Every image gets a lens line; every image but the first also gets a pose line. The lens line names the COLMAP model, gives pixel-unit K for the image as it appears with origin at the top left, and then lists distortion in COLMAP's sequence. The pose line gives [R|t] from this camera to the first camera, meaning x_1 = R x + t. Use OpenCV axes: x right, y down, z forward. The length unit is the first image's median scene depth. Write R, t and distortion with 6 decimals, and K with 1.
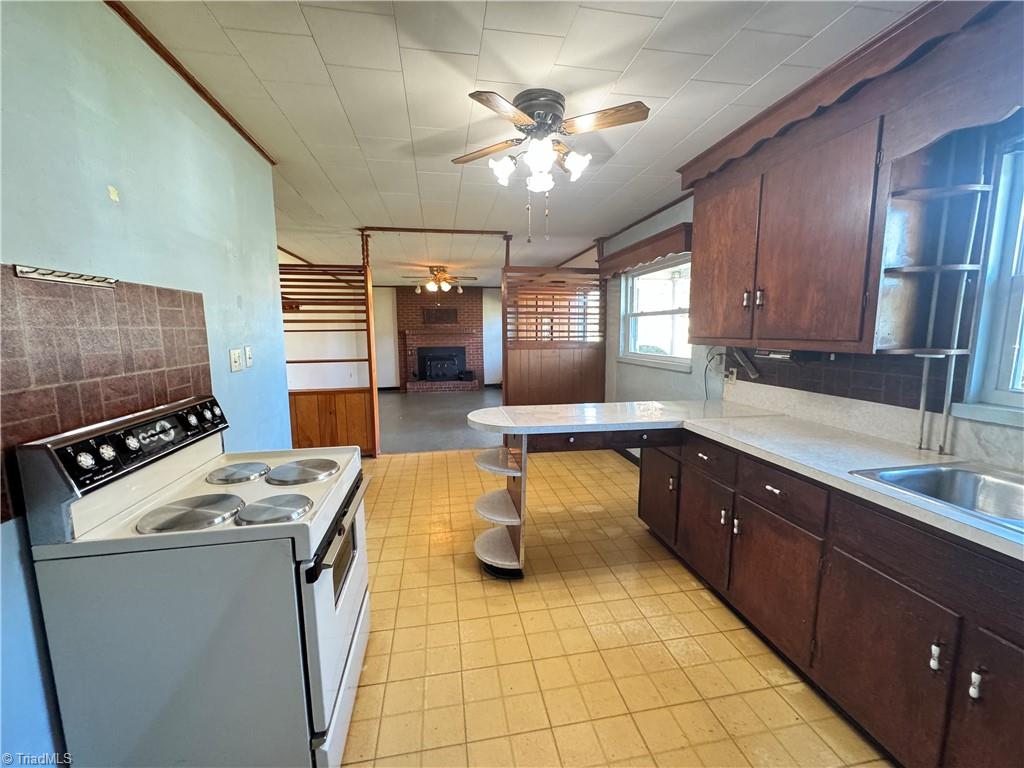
lens RADIAL K [[407.8, 0, 510.8], [0, 407.8, 382.9], [0, 0, 1]] dist [-0.006356, 0.000908]
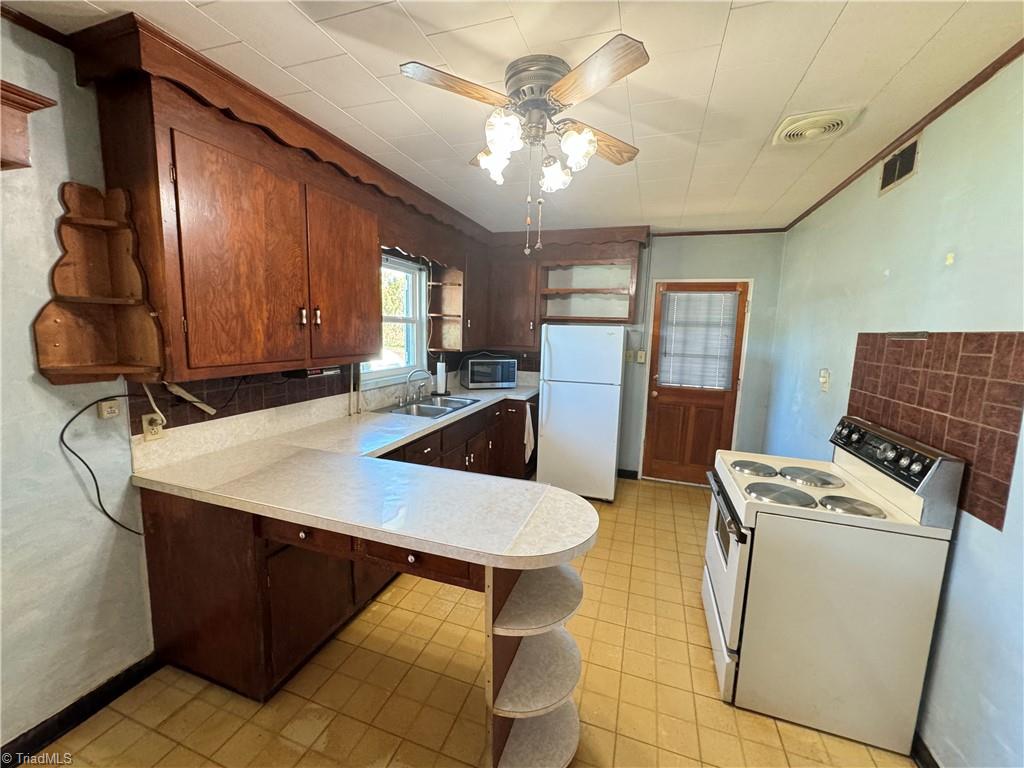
lens RADIAL K [[407.8, 0, 511.1], [0, 407.8, 382.6], [0, 0, 1]] dist [-0.006356, 0.000908]
pose [[-0.874740, -0.083853, 0.477282, -0.117143], [0.038446, 0.969802, 0.240846, -0.115572], [-0.483065, 0.229027, -0.845101, 0.692352]]
